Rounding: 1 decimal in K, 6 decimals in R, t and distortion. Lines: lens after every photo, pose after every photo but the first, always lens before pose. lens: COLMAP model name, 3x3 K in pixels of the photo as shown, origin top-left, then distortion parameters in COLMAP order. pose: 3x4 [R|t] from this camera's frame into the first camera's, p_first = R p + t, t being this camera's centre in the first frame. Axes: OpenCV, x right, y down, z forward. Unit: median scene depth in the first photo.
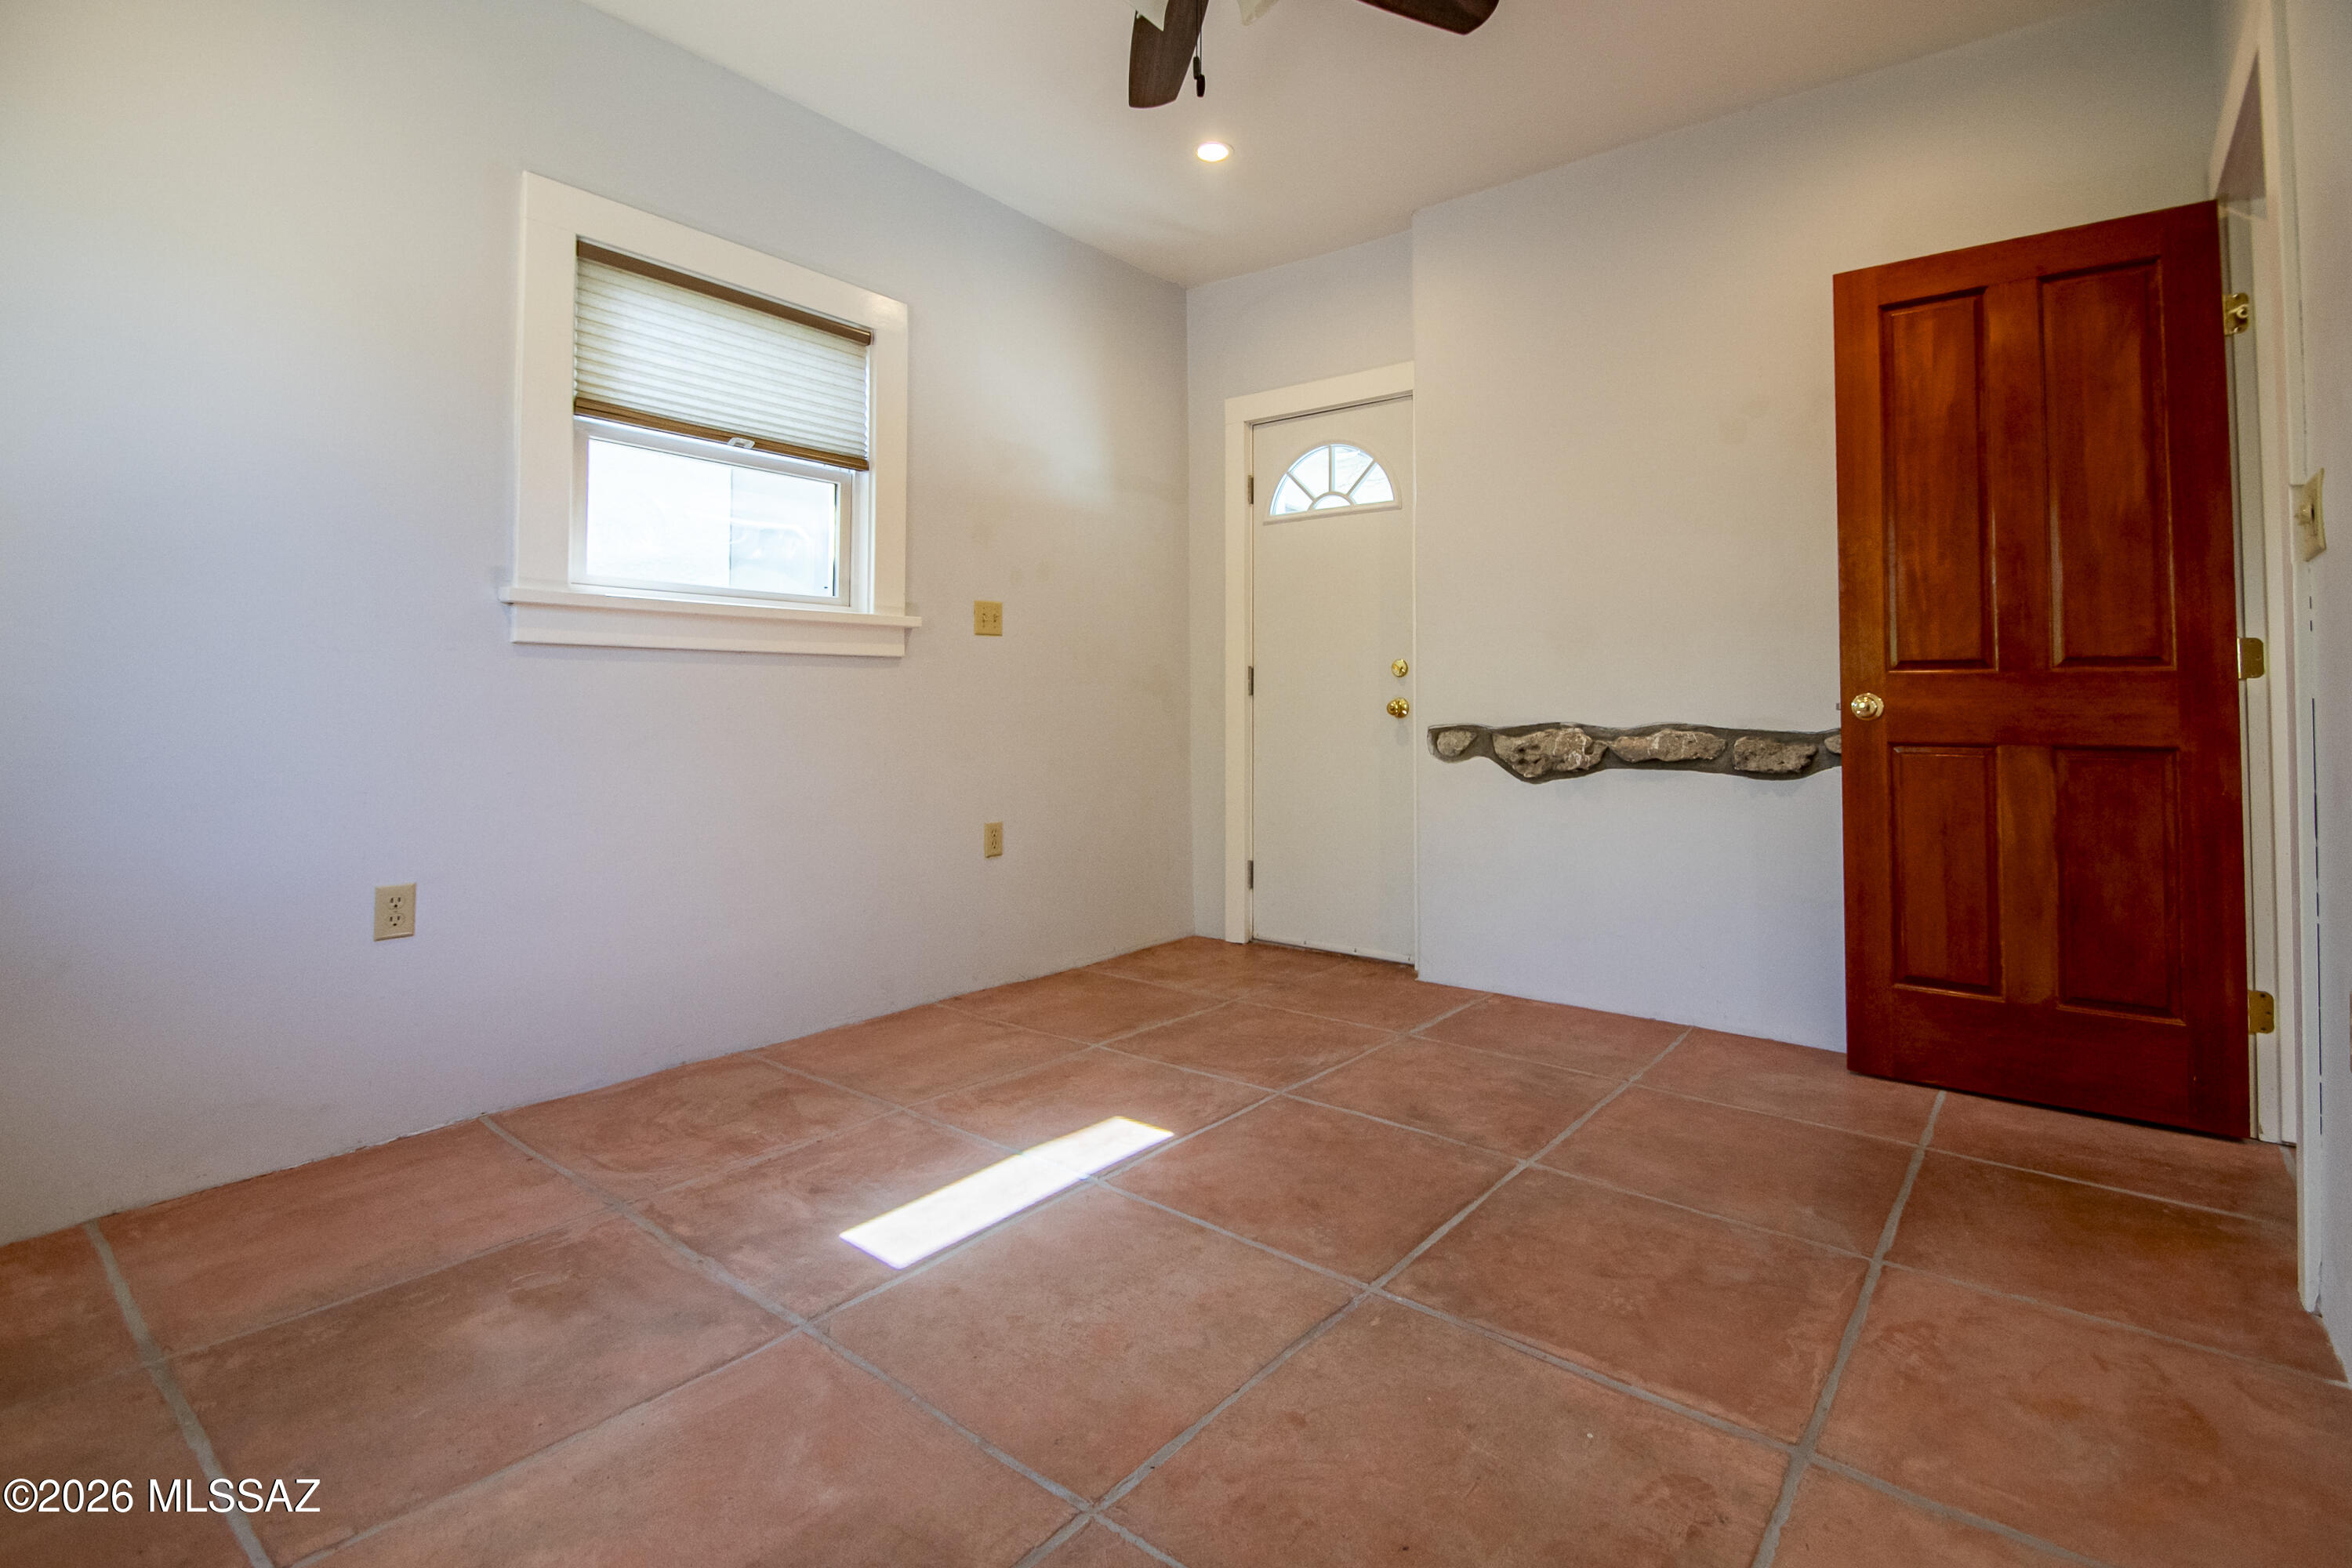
lens RADIAL K [[1091.9, 0, 1224.7], [0, 1091.9, 678.5], [0, 0, 1]] dist [0.003739, -0.000278]
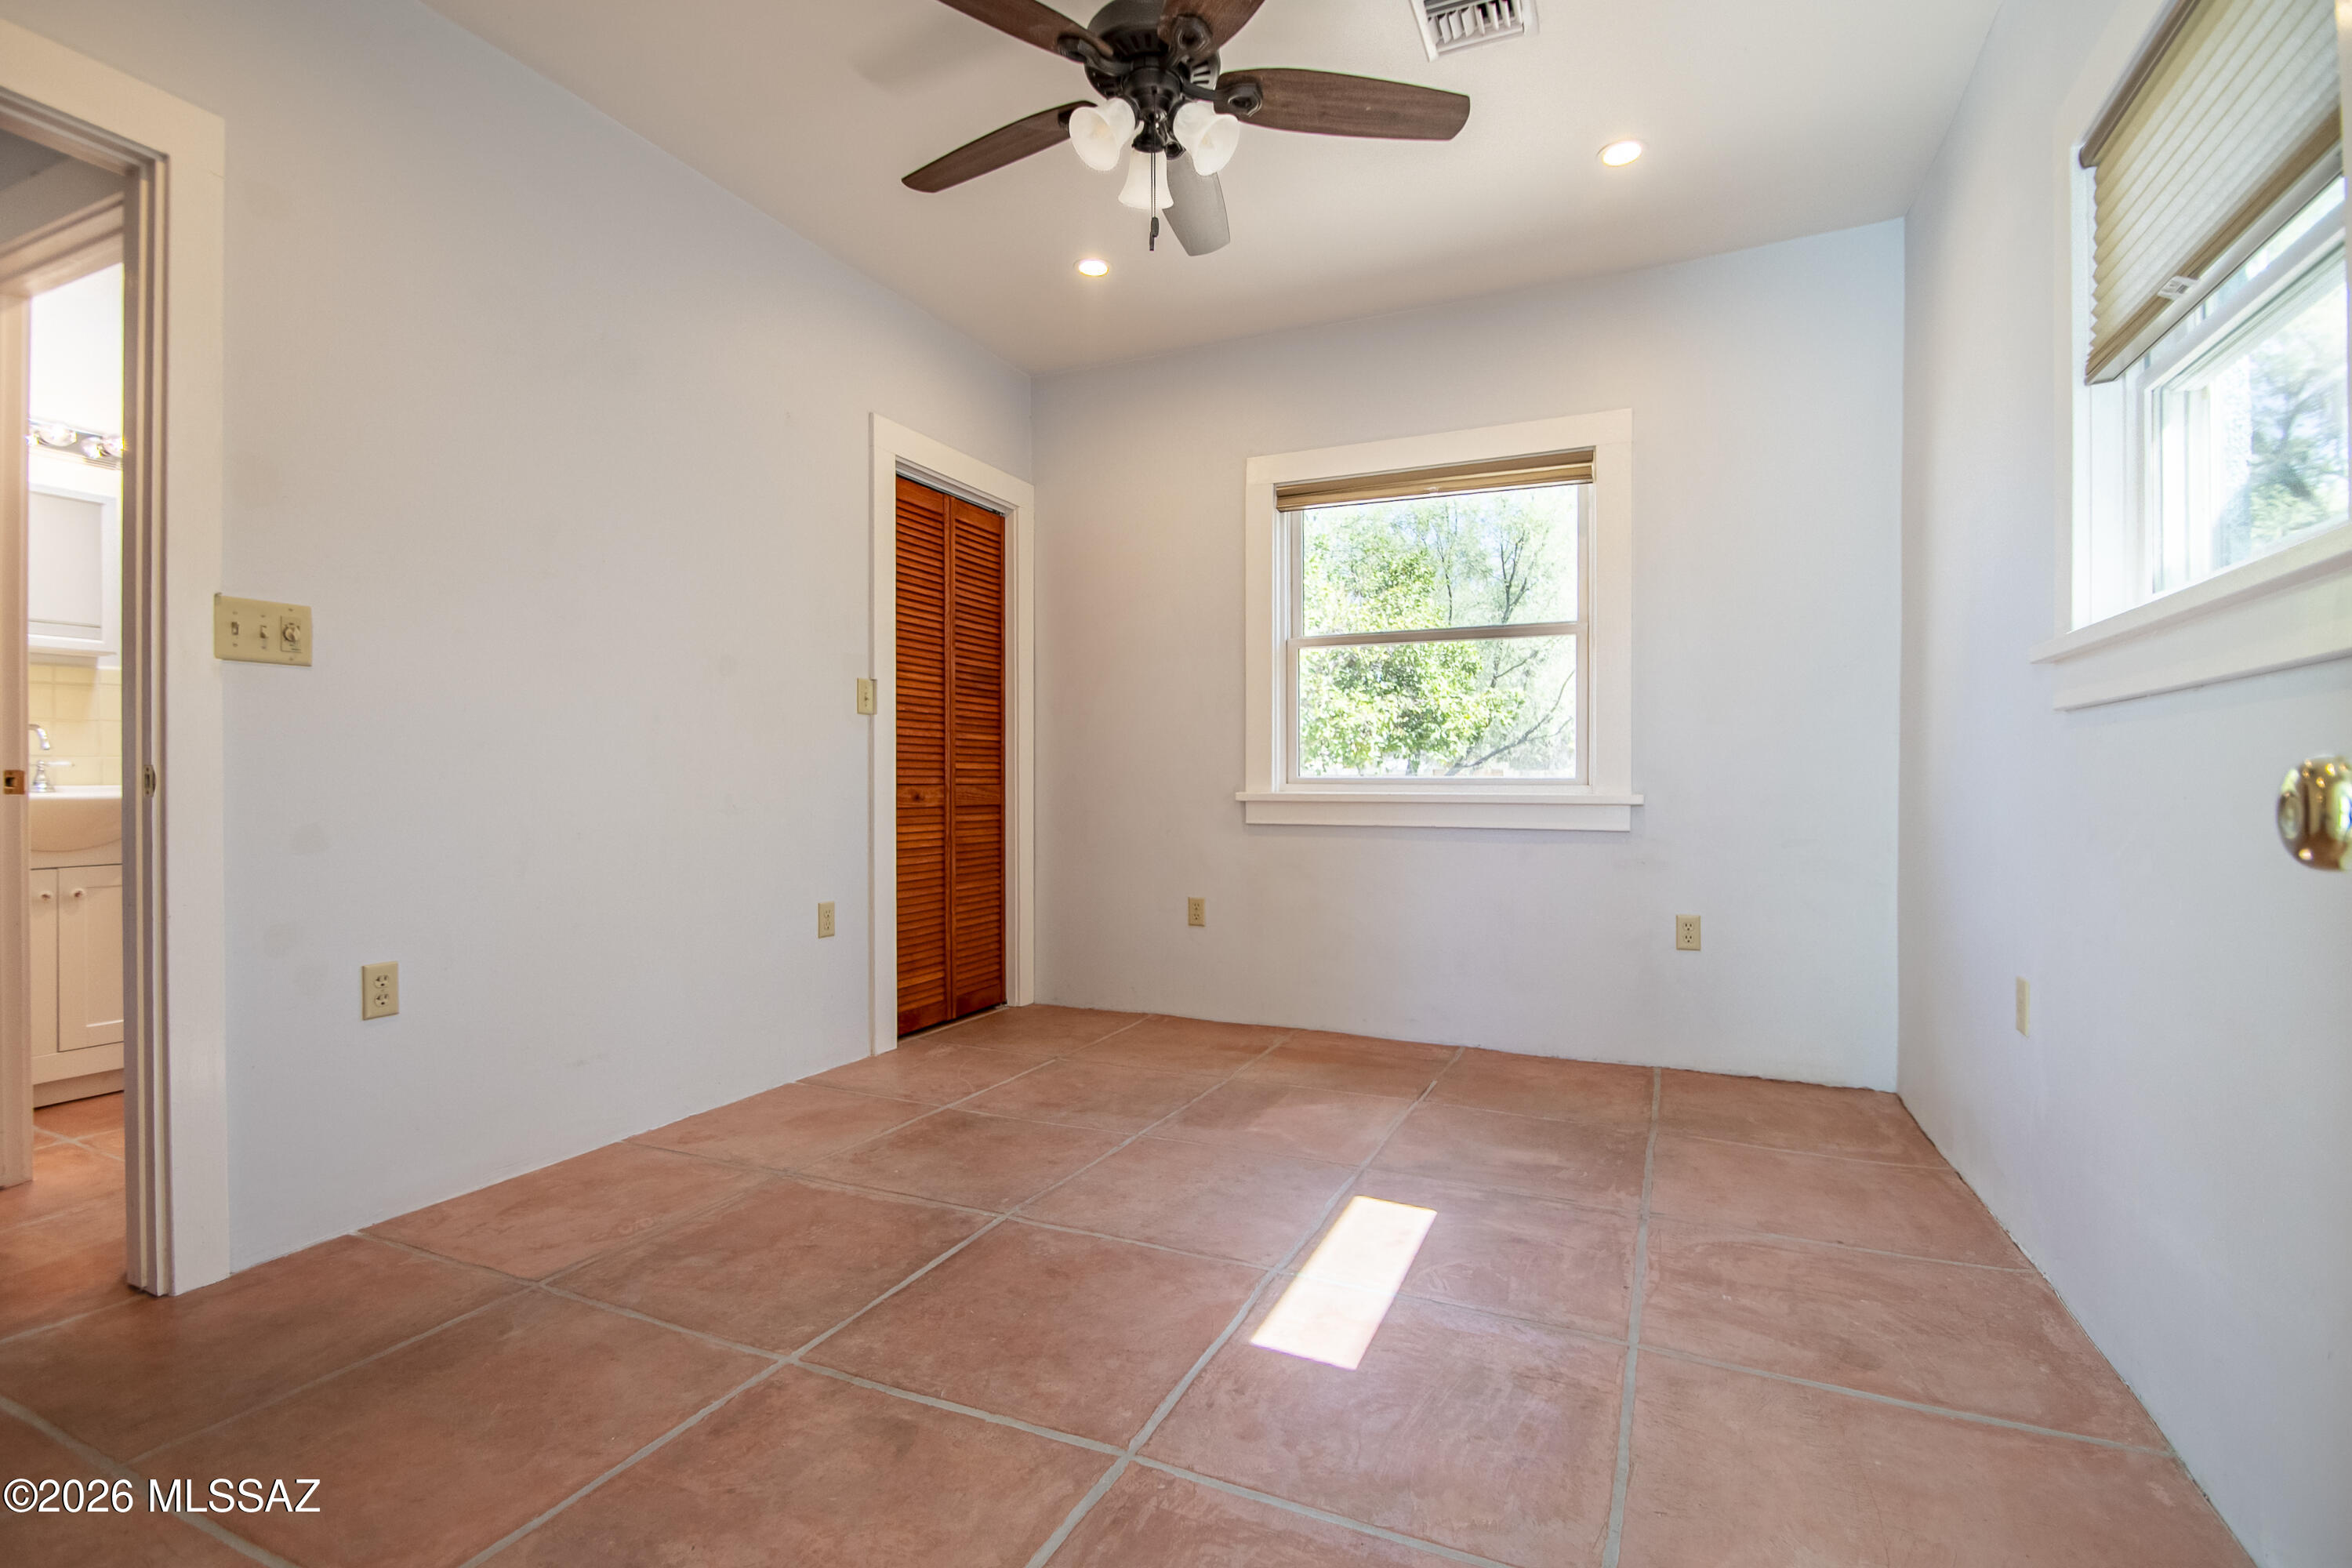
lens RADIAL K [[1082.9, 0, 1166.0], [0, 1082.9, 779.4], [0, 0, 1]] dist [-0.002609, -0.000359]
pose [[-0.975270, -0.006488, -0.220922, 0.154735], [-0.000249, 0.999601, -0.028256, 0.037951], [0.221017, -0.027502, -0.974882, 1.527467]]
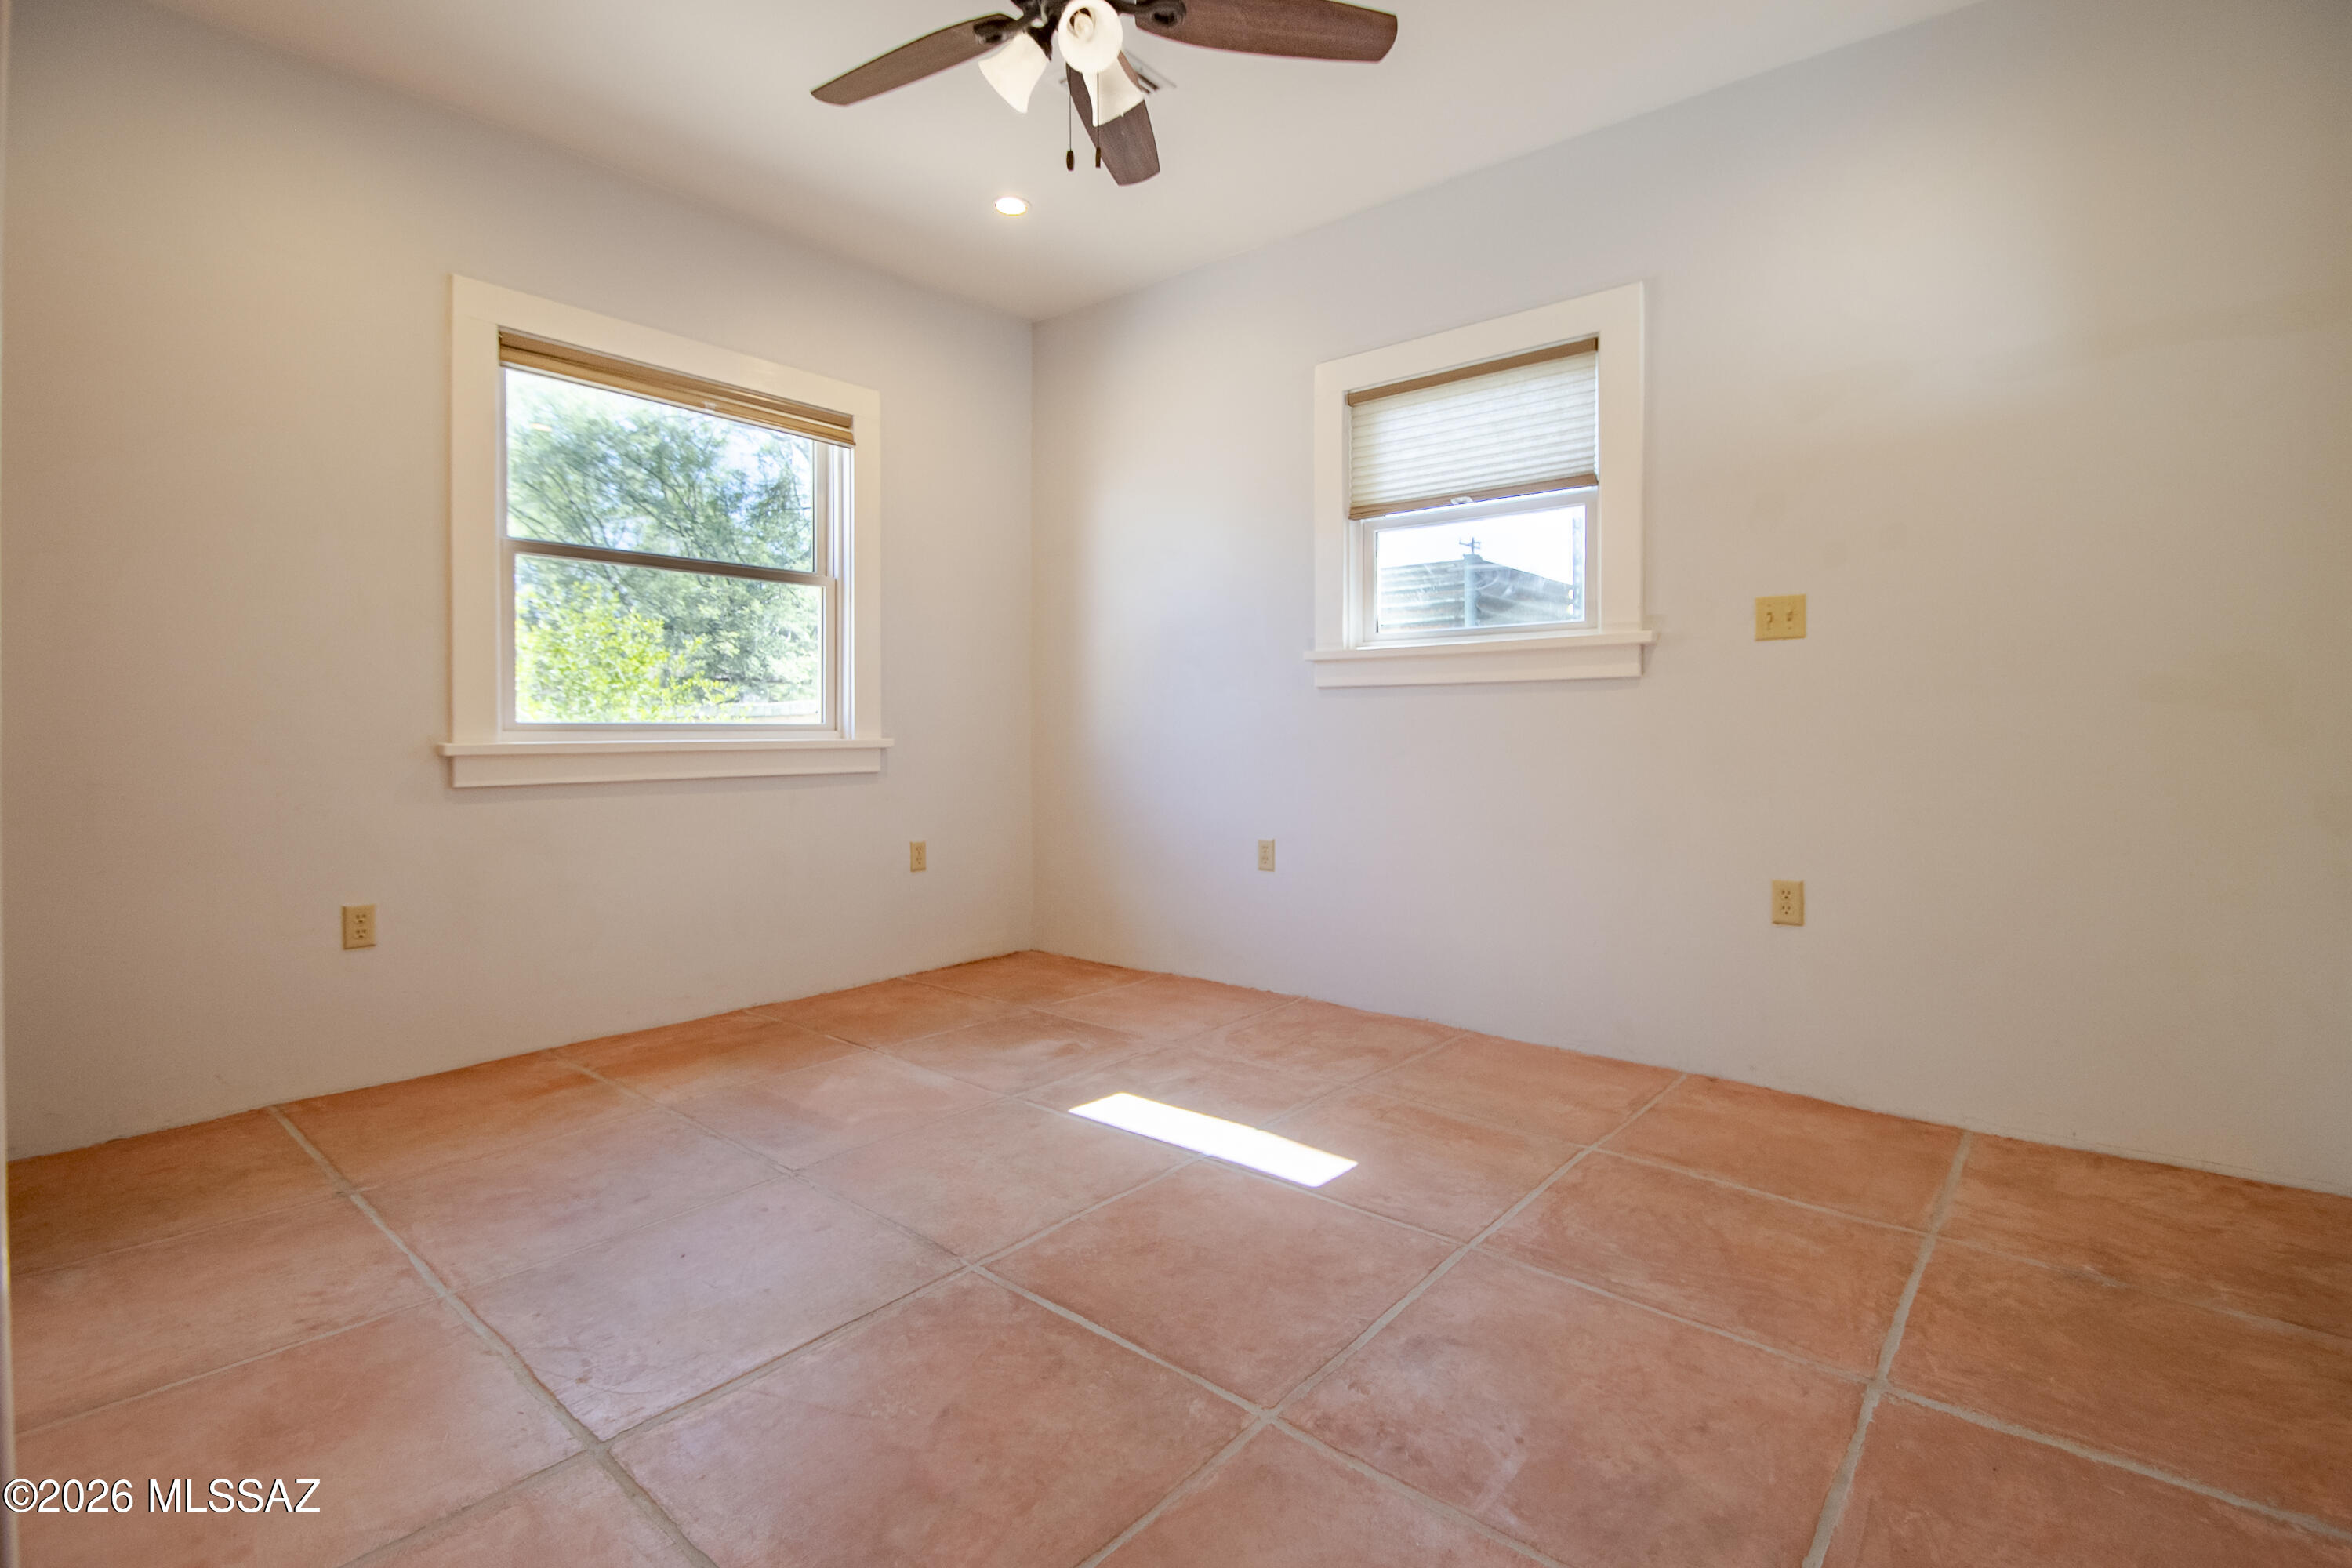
lens RADIAL K [[1088.6, 0, 1181.2], [0, 1088.6, 737.4], [0, 0, 1]] dist [0.004906, 0.000257]
pose [[-0.040806, 0.004912, -0.999155, 0.781305], [0.026752, 0.999635, 0.003821, 0.022056], [0.998809, -0.026573, -0.040922, 0.819964]]
